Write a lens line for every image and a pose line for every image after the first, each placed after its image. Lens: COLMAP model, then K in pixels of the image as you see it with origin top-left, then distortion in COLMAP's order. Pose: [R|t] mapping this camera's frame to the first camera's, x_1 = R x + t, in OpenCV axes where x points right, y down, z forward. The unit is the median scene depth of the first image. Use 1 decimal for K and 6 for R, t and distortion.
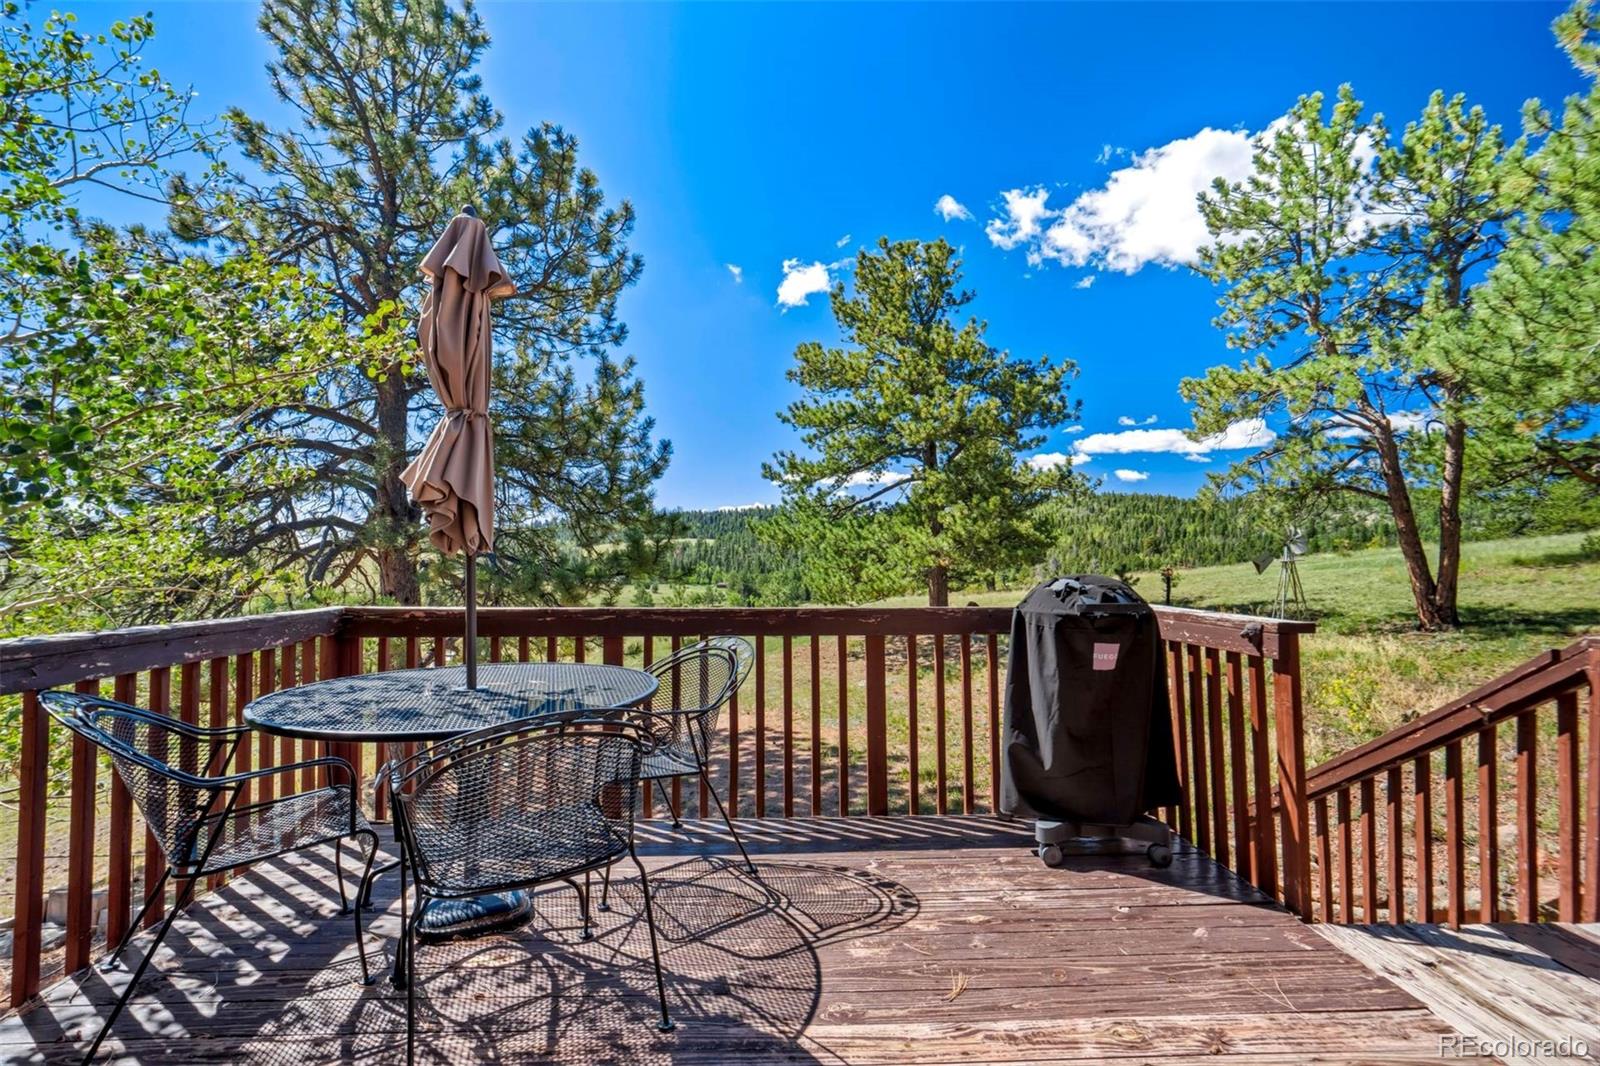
lens RADIAL K [[753.0, 0, 799.1], [0, 753.0, 529.2], [0, 0, 1]] dist [-0.074876, 0.045115]
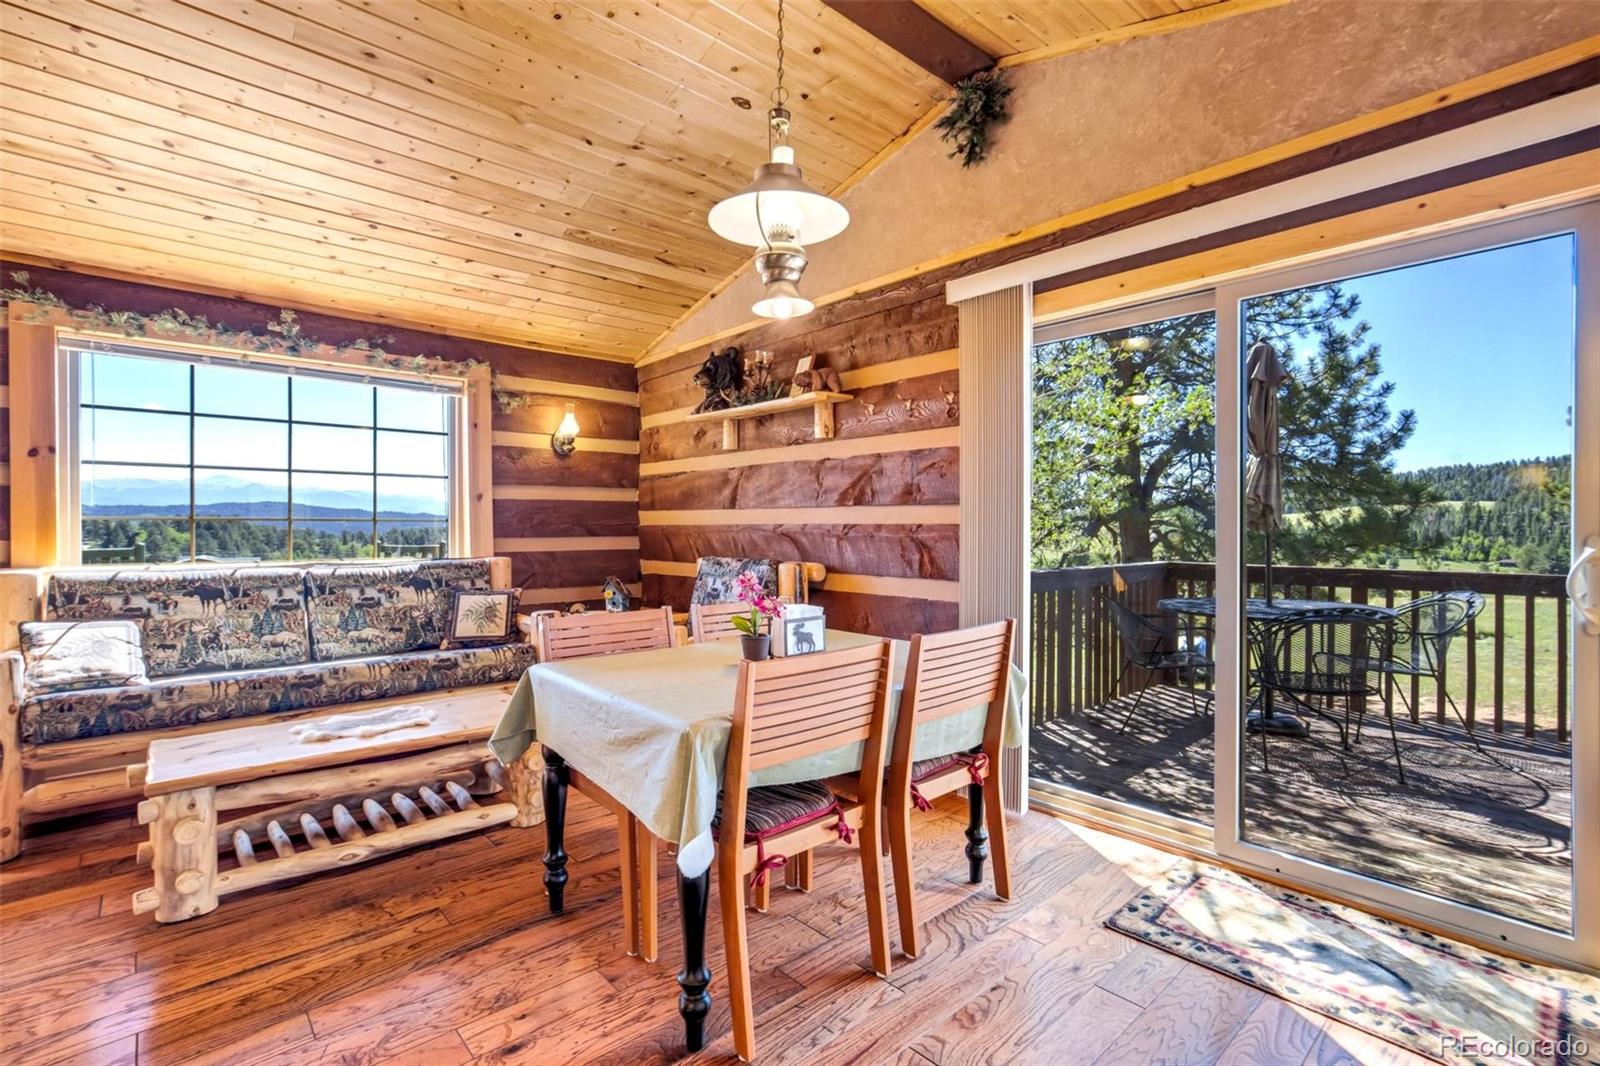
lens RADIAL K [[740.0, 0, 797.8], [0, 740.0, 531.4], [0, 0, 1]] dist [-0.042278, 0.023112]
pose [[0.639670, 0.005214, -0.768632, 0.039780], [0.029567, 0.999070, 0.031384, -0.012487], [0.768081, -0.042802, 0.638921, -0.211741]]
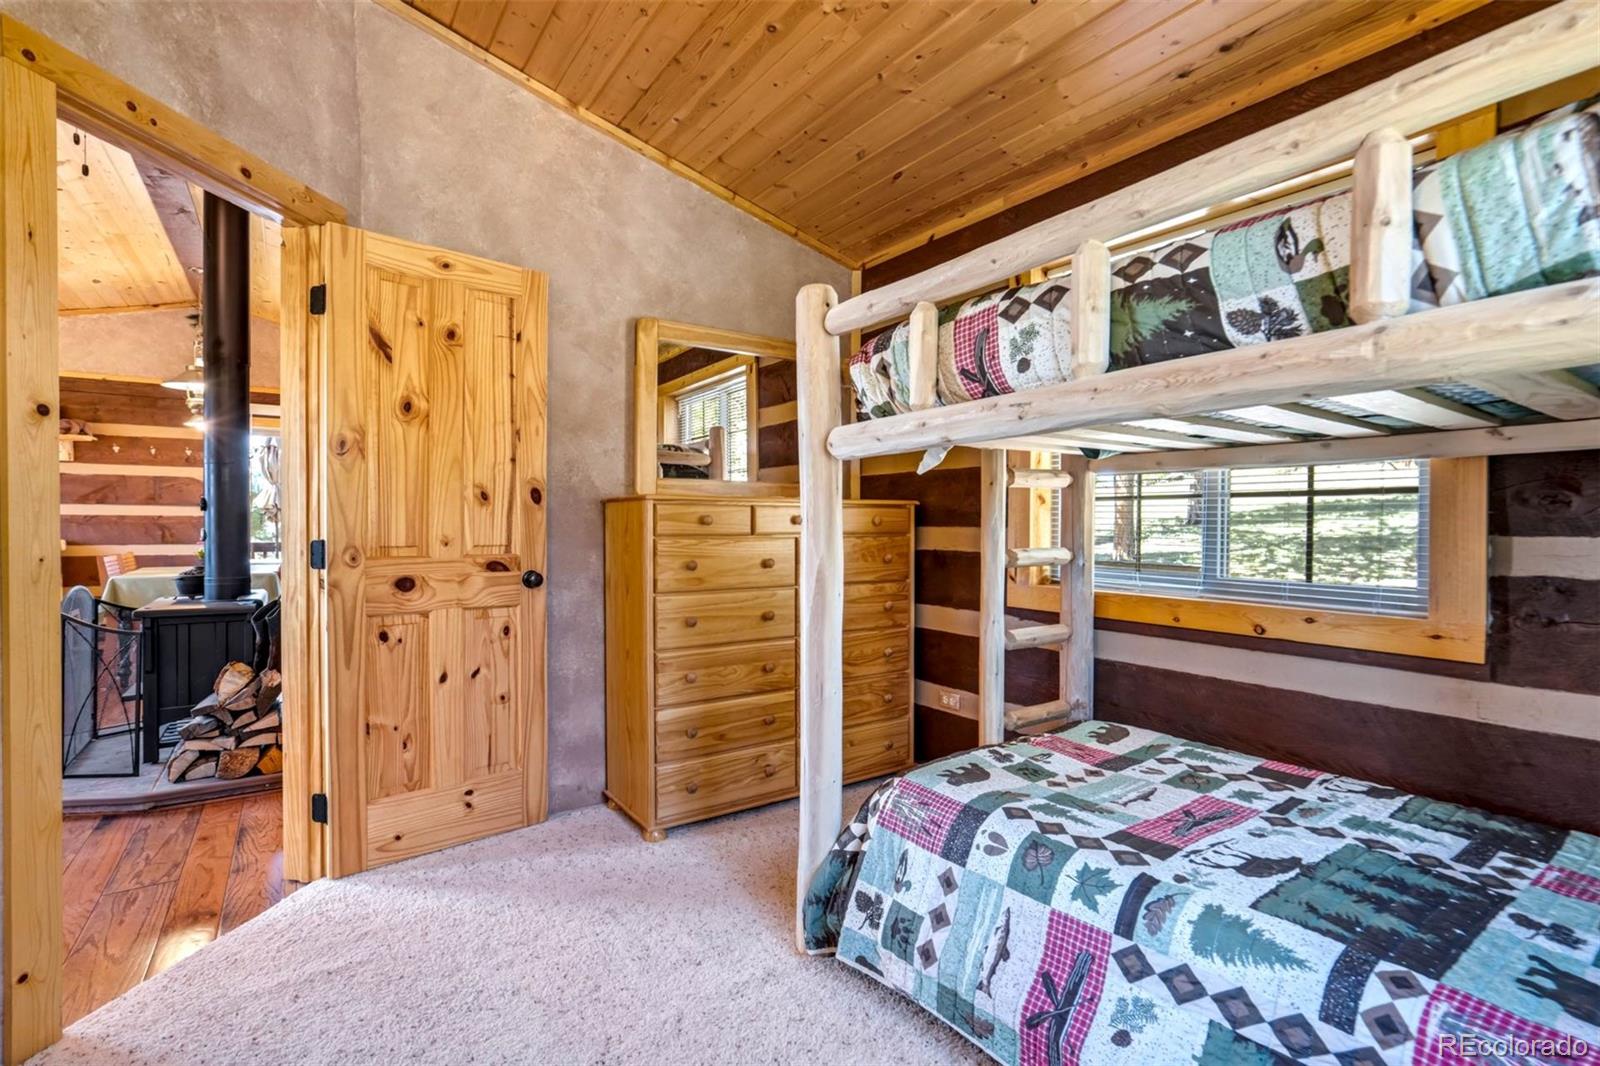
lens RADIAL K [[740.0, 0, 797.8], [0, 740.0, 531.4], [0, 0, 1]] dist [-0.042278, 0.023112]
pose [[0.846249, -0.003267, 0.532778, -0.038141], [-0.021229, 0.998980, 0.039846, -0.024191], [-0.532365, -0.045030, 0.845316, -0.679535]]
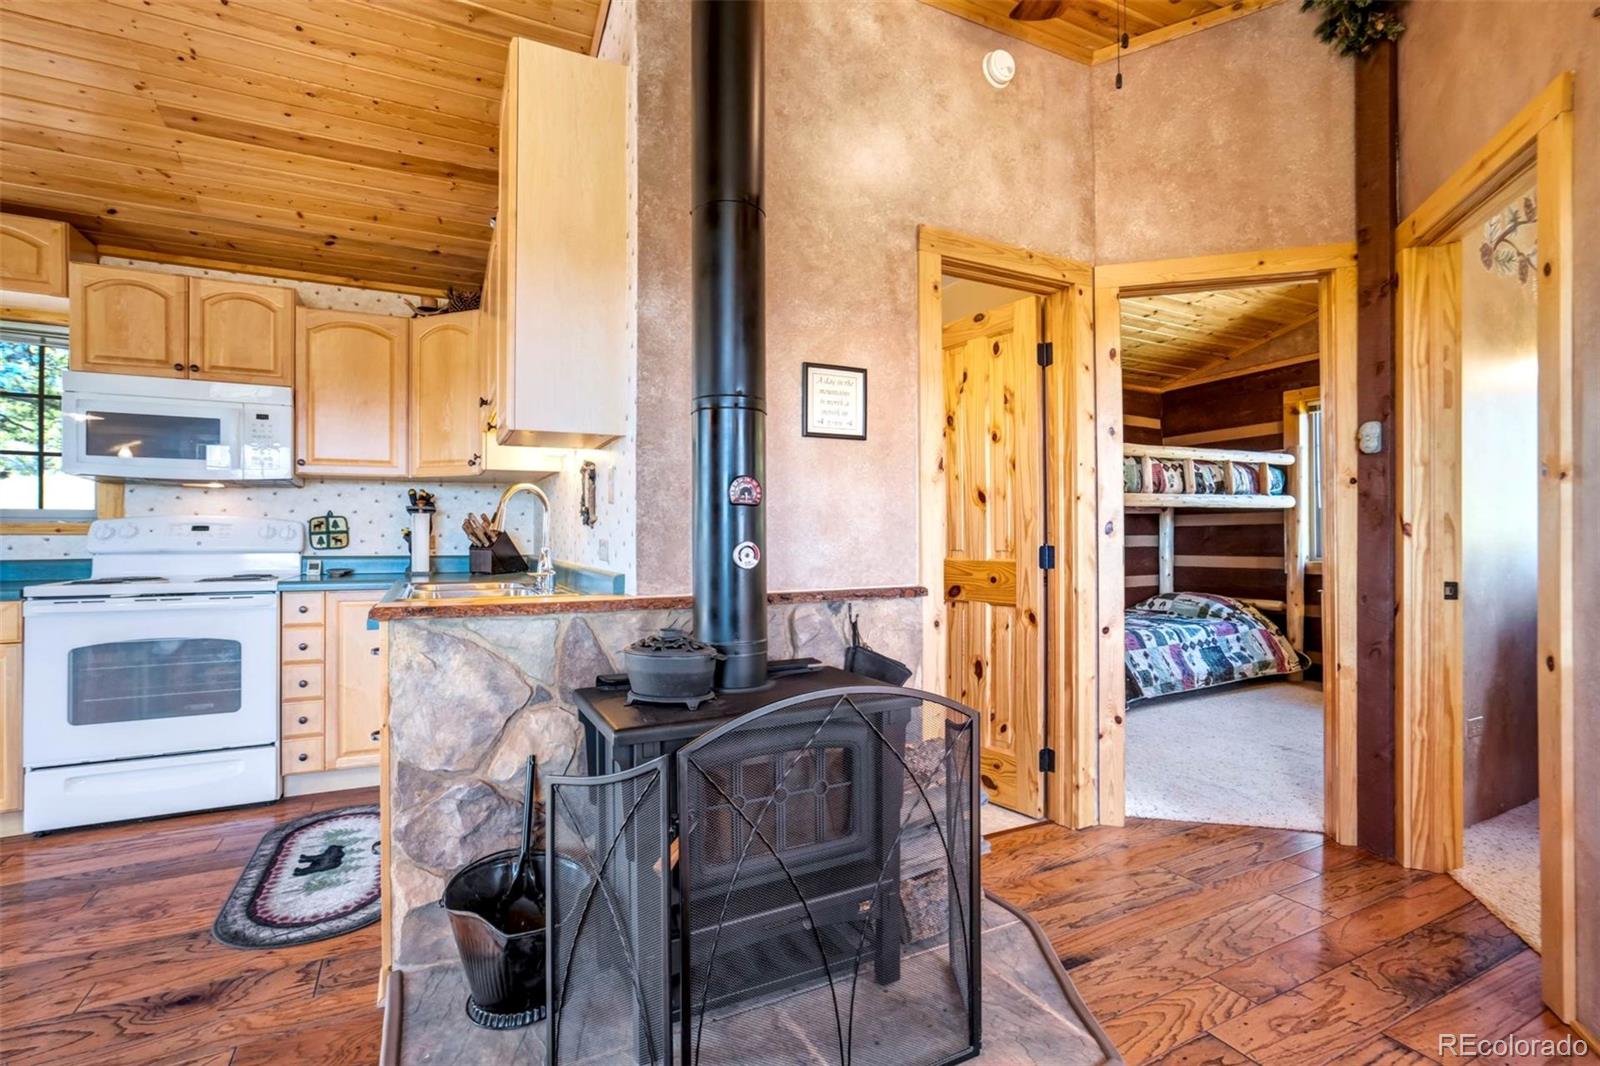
lens RADIAL K [[740.0, 0, 797.8], [0, 740.0, 531.4], [0, 0, 1]] dist [-0.042278, 0.023112]
pose [[-0.413514, 0.007546, 0.910467, -0.218244], [-0.029367, 0.999335, -0.021620, -0.007816], [-0.910024, -0.035678, -0.413017, -0.262580]]
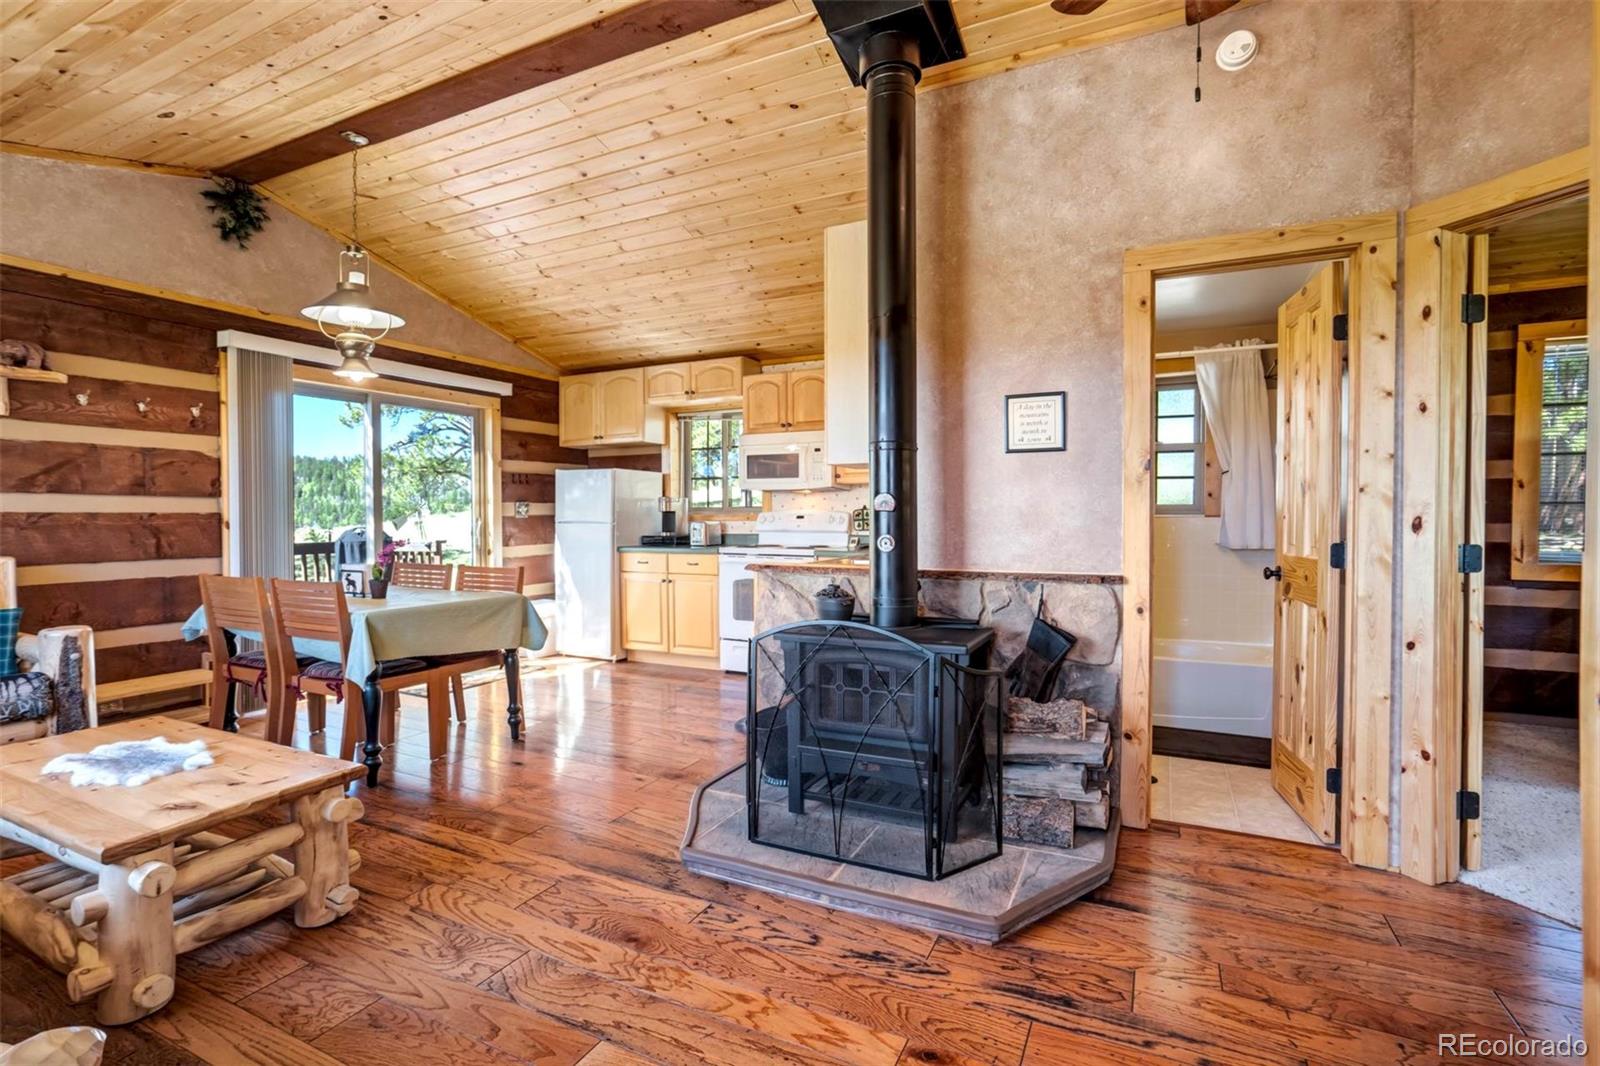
lens RADIAL K [[756.8, 0, 800.0], [0, 756.8, 533.0], [0, 0, 1]] dist [-0.031827, 0.018616]
pose [[0.478306, -0.022032, 0.877917, -0.298494], [-0.029057, 0.998741, 0.040895, -0.017844], [-0.877712, -0.045070, 0.477064, -0.399264]]
